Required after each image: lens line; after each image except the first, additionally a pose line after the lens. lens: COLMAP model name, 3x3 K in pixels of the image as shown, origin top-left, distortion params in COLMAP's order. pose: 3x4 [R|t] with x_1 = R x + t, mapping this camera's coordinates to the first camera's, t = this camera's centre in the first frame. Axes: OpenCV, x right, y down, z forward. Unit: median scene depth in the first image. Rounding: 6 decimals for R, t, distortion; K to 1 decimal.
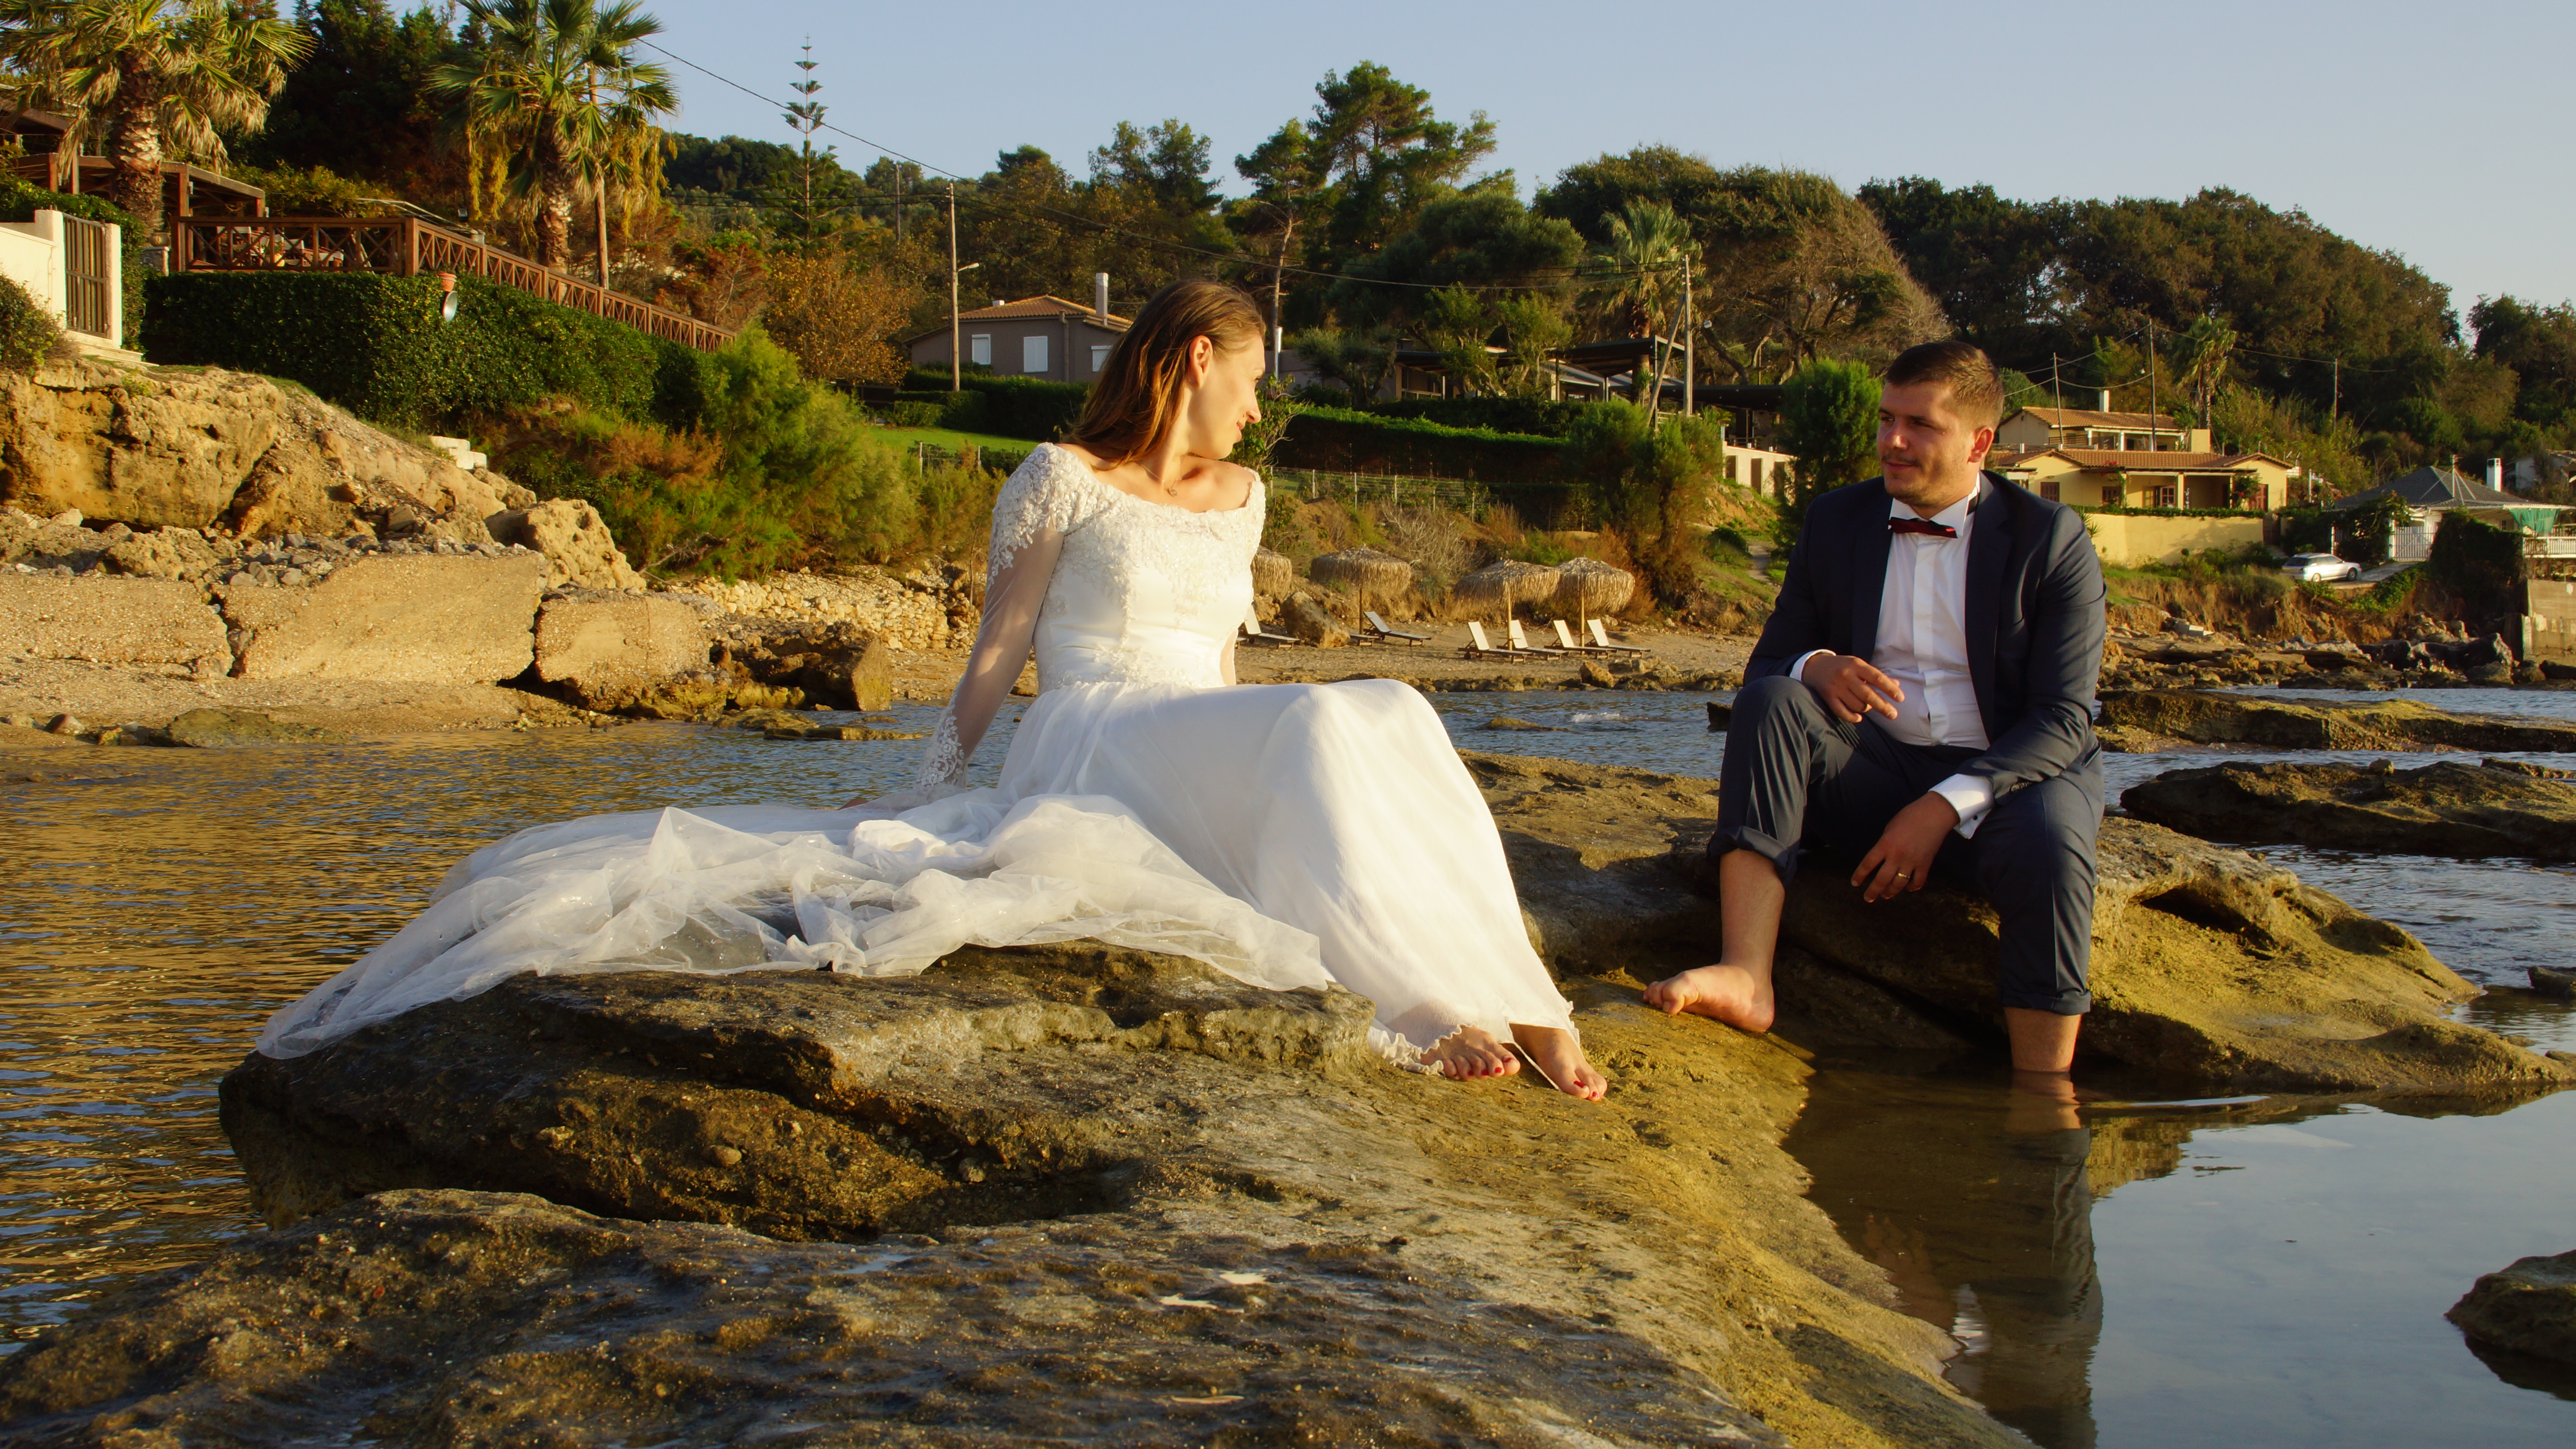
lens RADIAL K [[3274.0, 0, 1301.9], [0, 3274.0, 734.6], [0, 0, 1]] dist [0.069422, 0.000000]
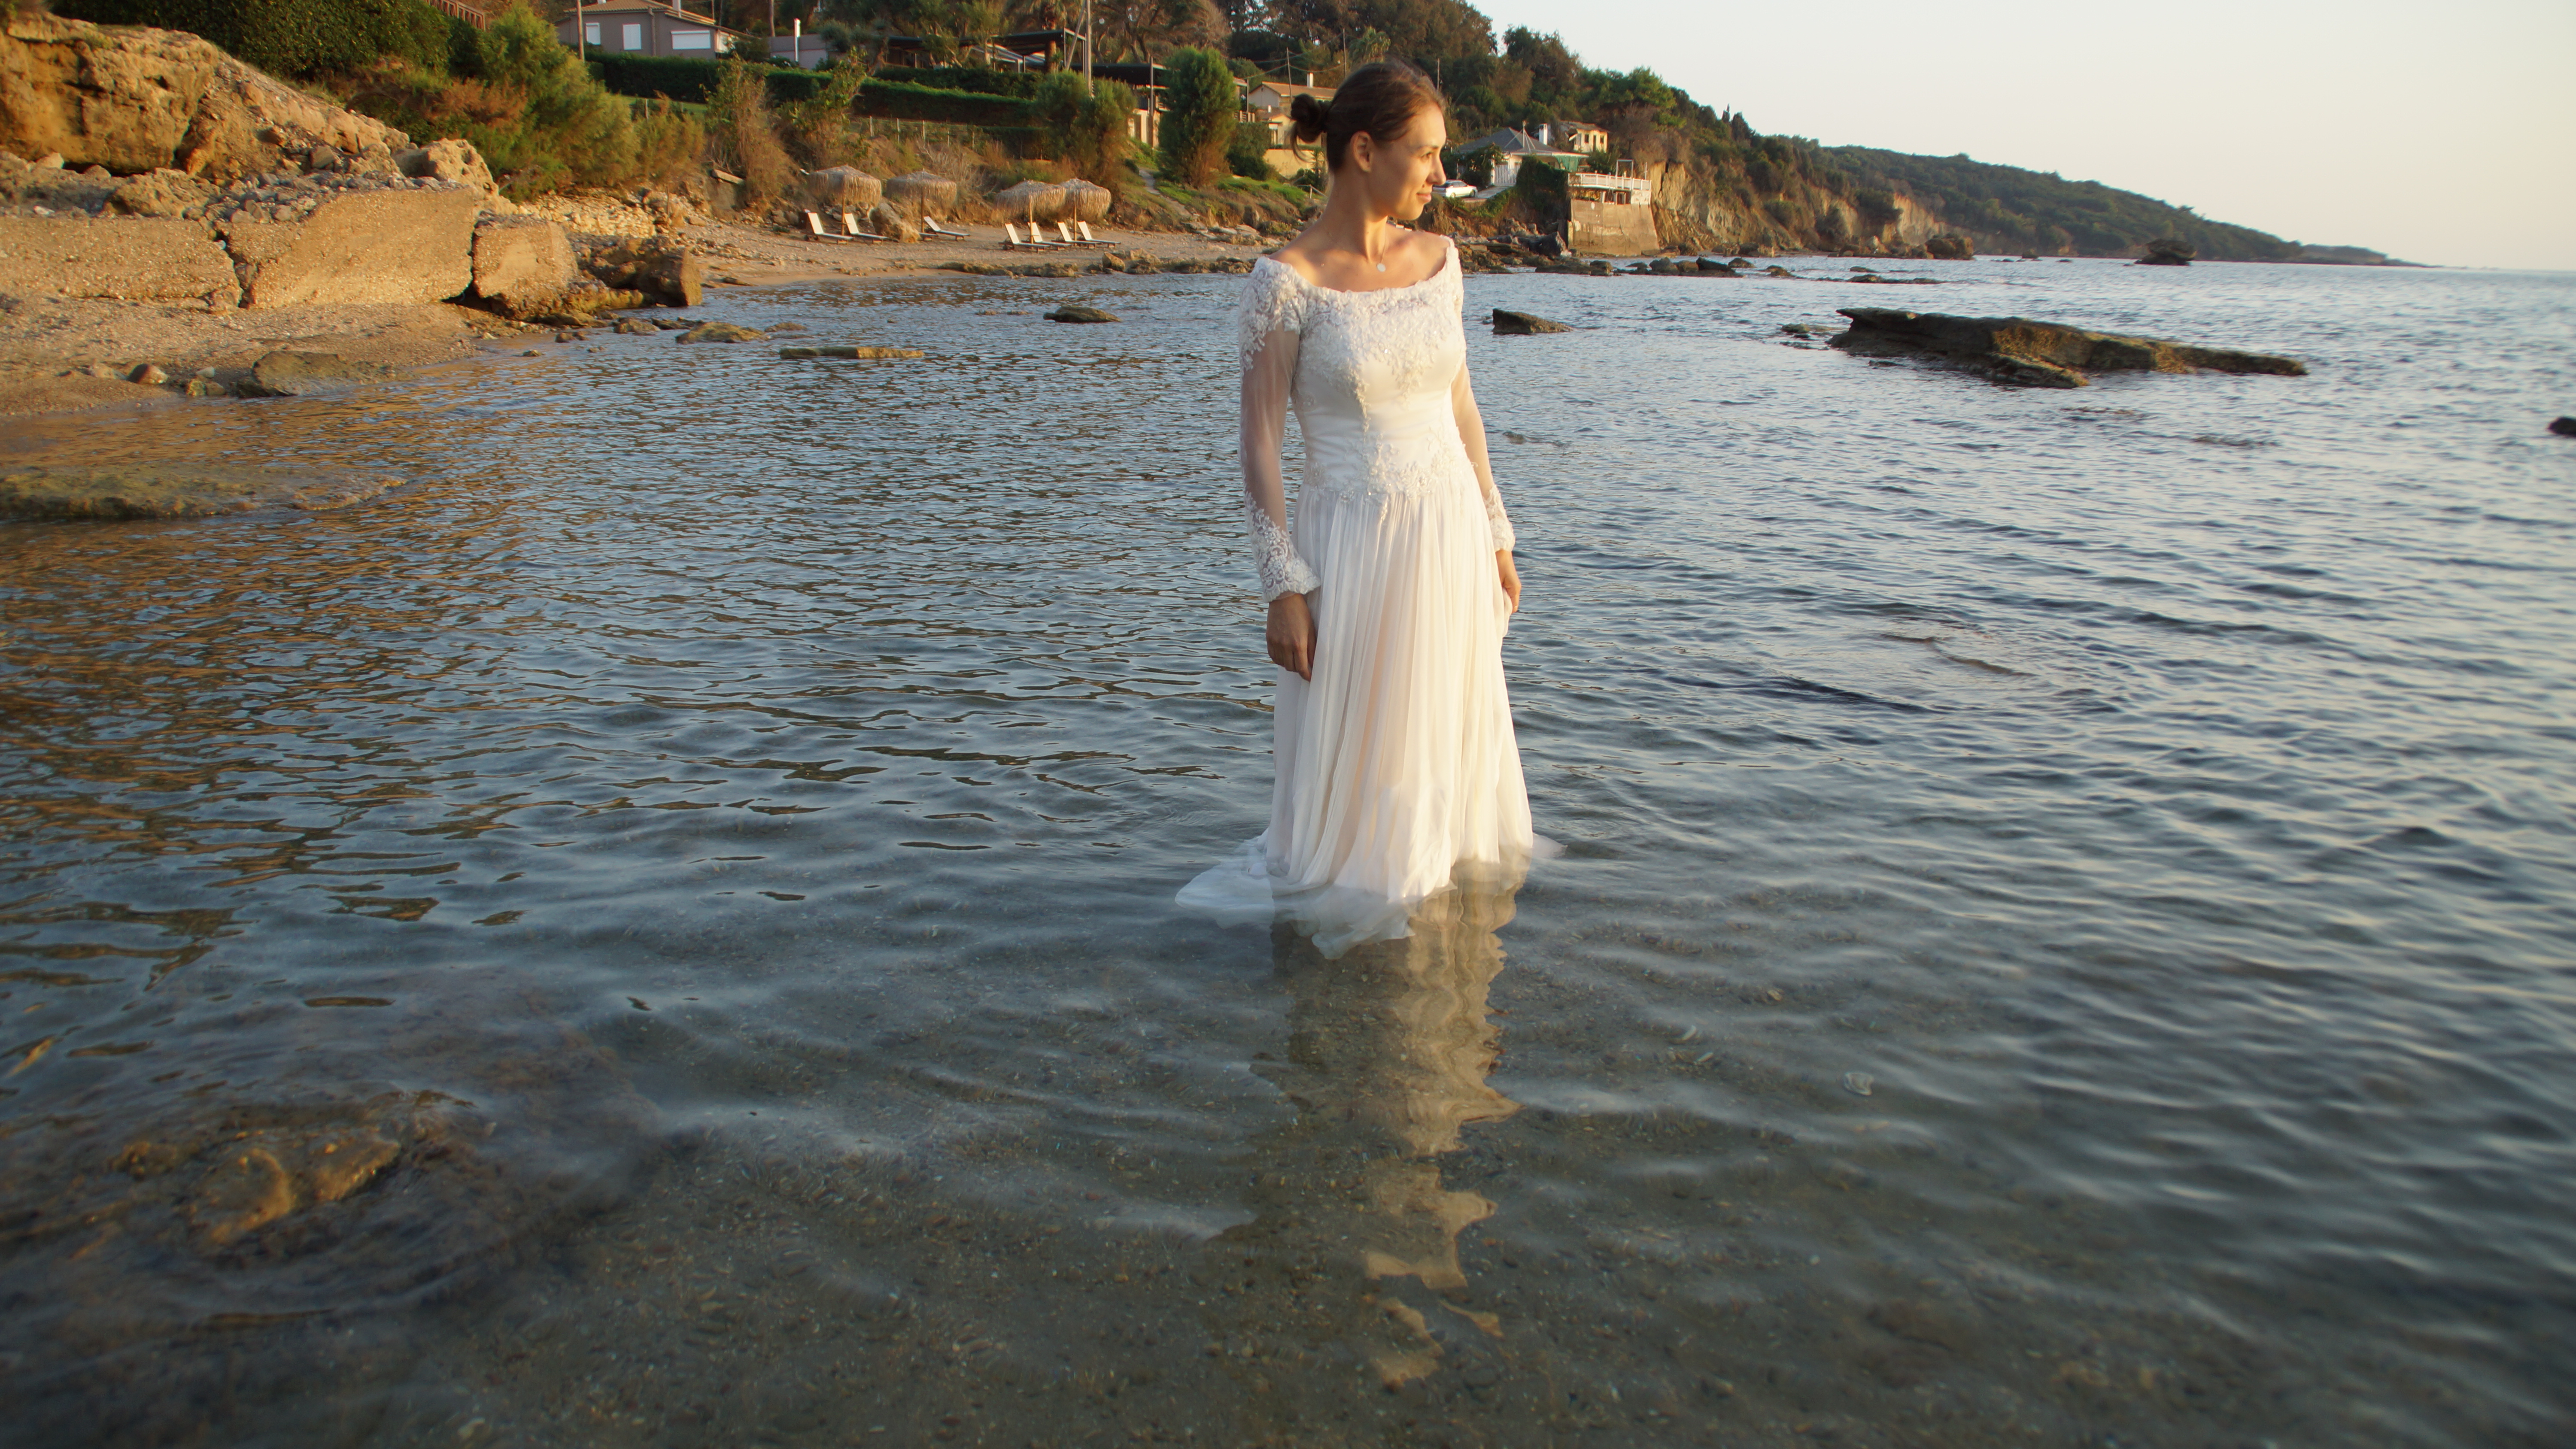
lens RADIAL K [[1984.8, 0, 1298.9], [0, 1984.8, 708.6], [0, 0, 1]] dist [-0.169016, 0.105019]
pose [[0.963277, -0.056915, 0.262407, -0.069636], [0.000309, 0.977511, 0.210885, -0.008622], [-0.268508, -0.203059, 0.941632, 0.125769]]
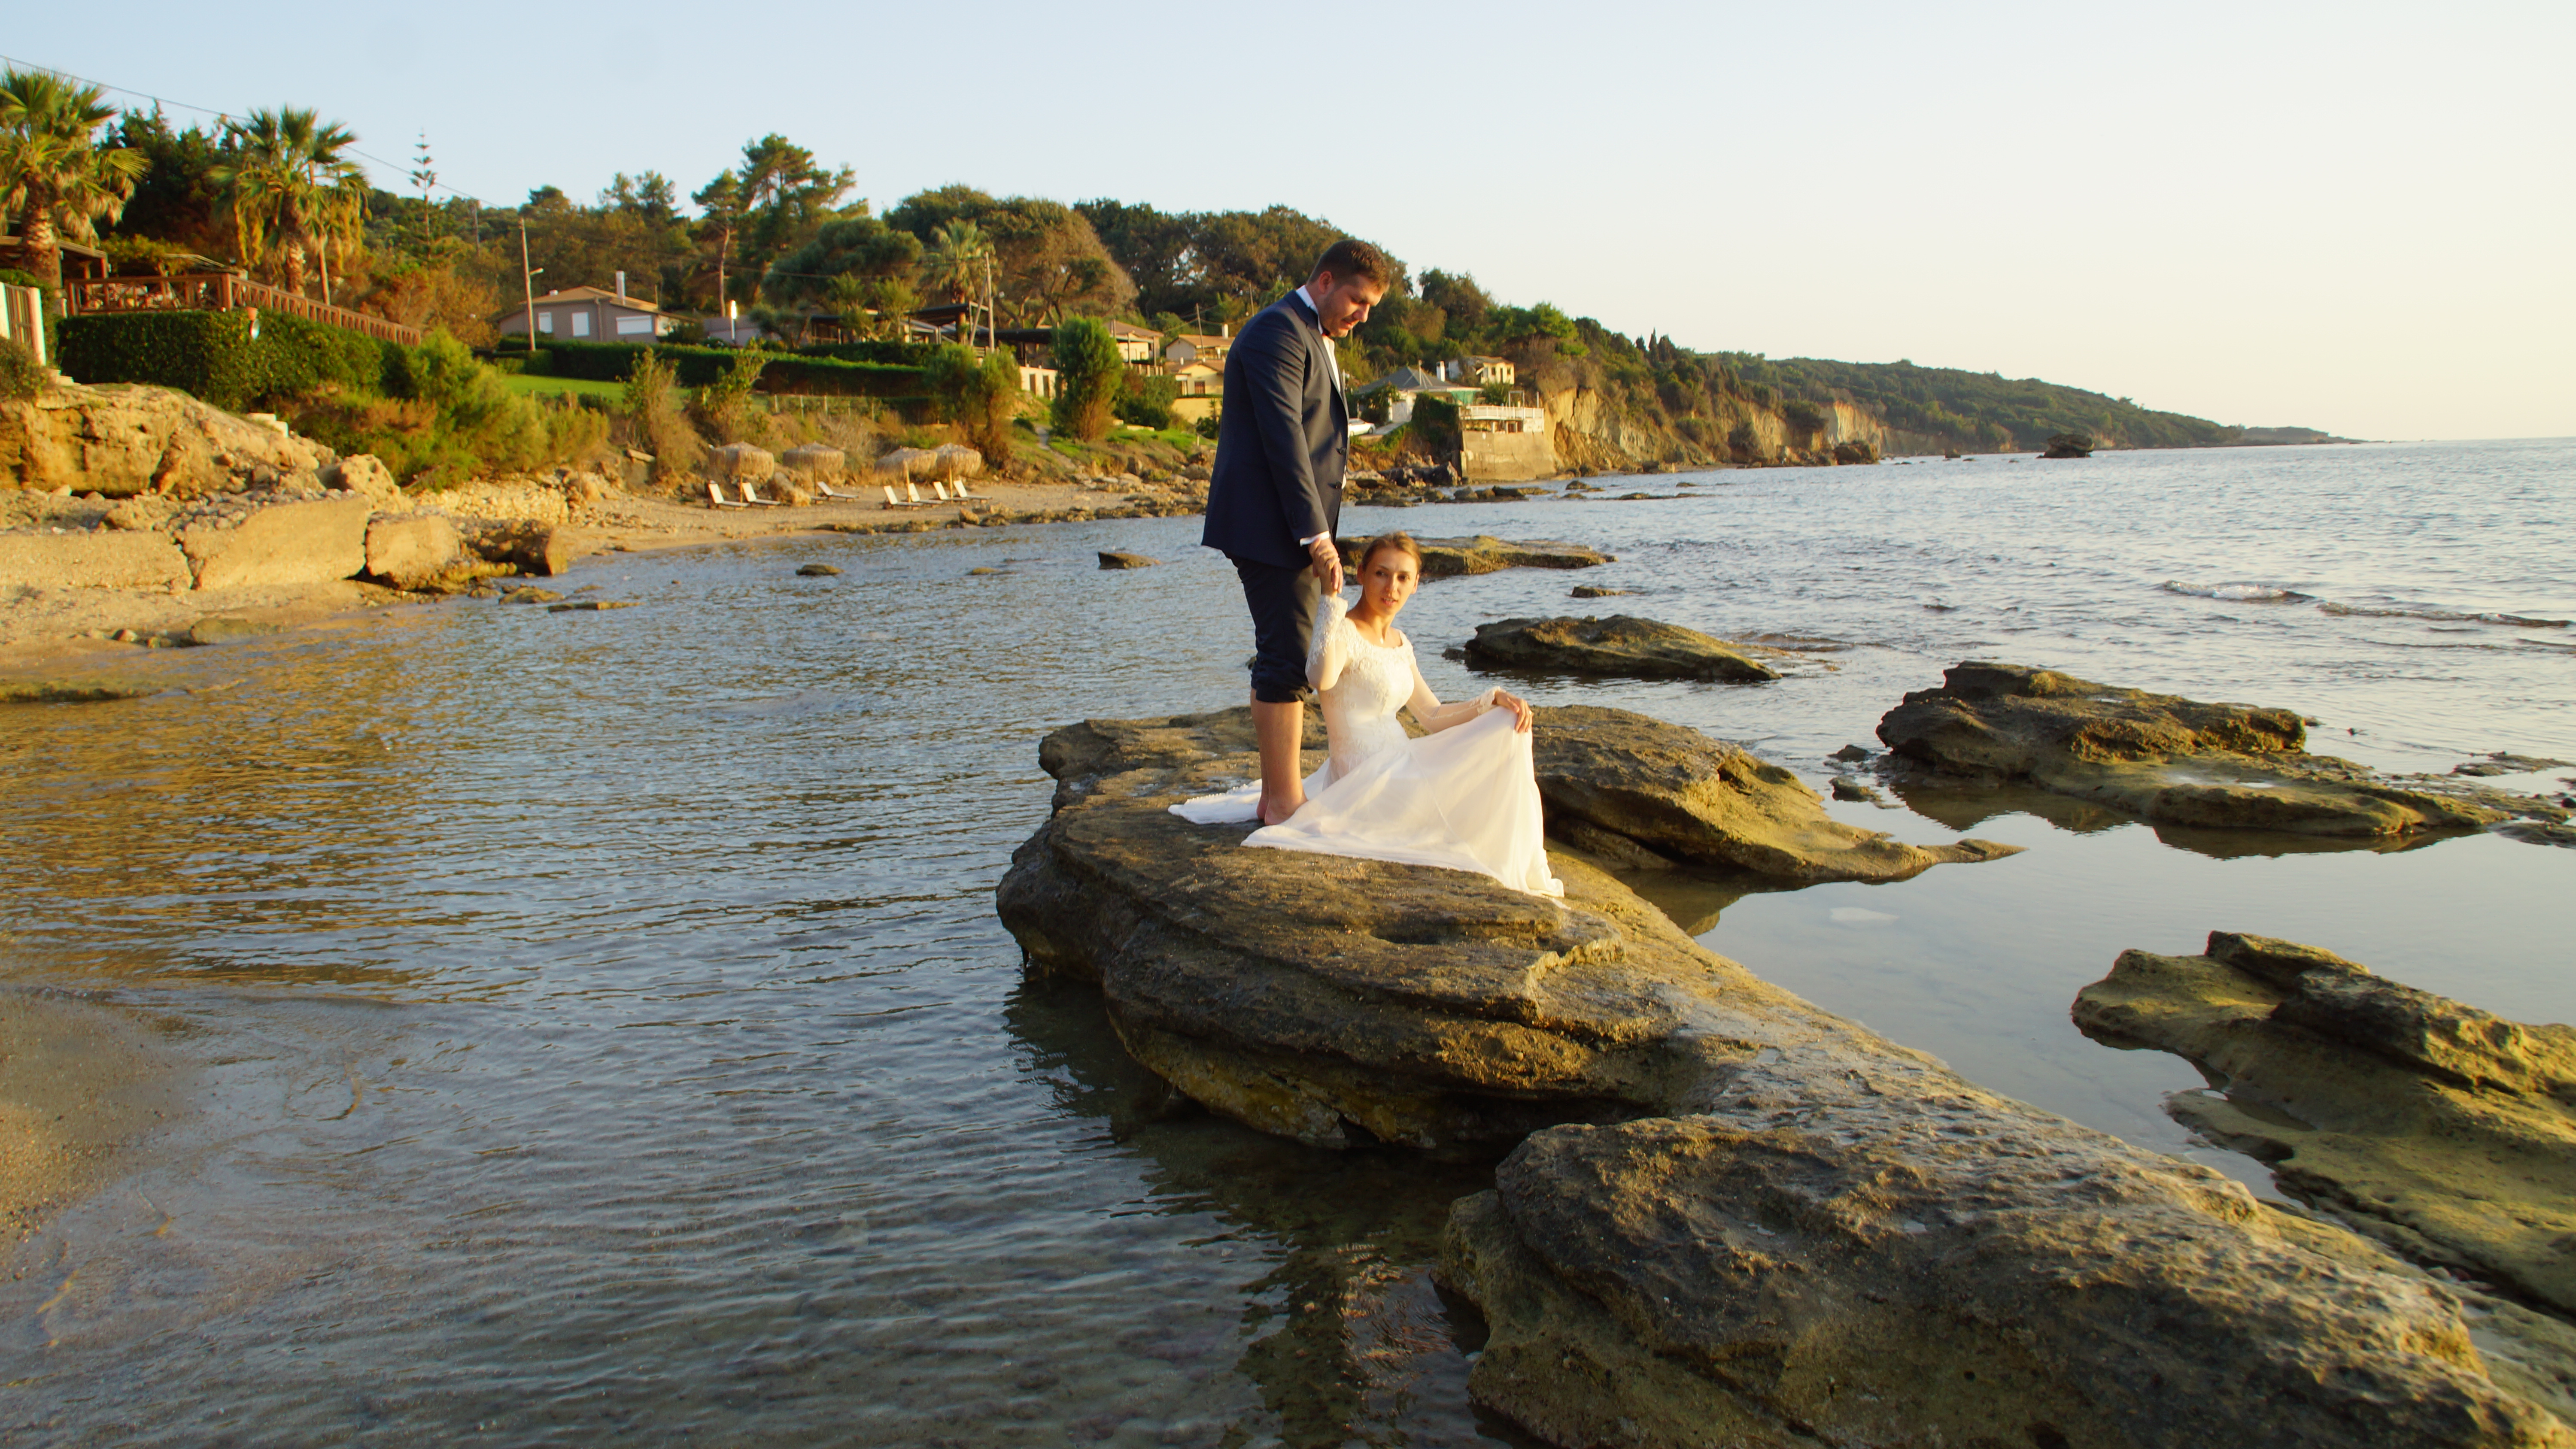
lens RADIAL K [[1984.8, 0, 1293.7], [0, 1984.8, 714.4], [0, 0, 1]] dist [-0.169016, 0.105019]
pose [[0.960401, -0.070810, 0.269473, -0.028538], [0.045386, 0.994008, 0.099440, -0.010742], [-0.274900, -0.083272, 0.957860, -0.011494]]
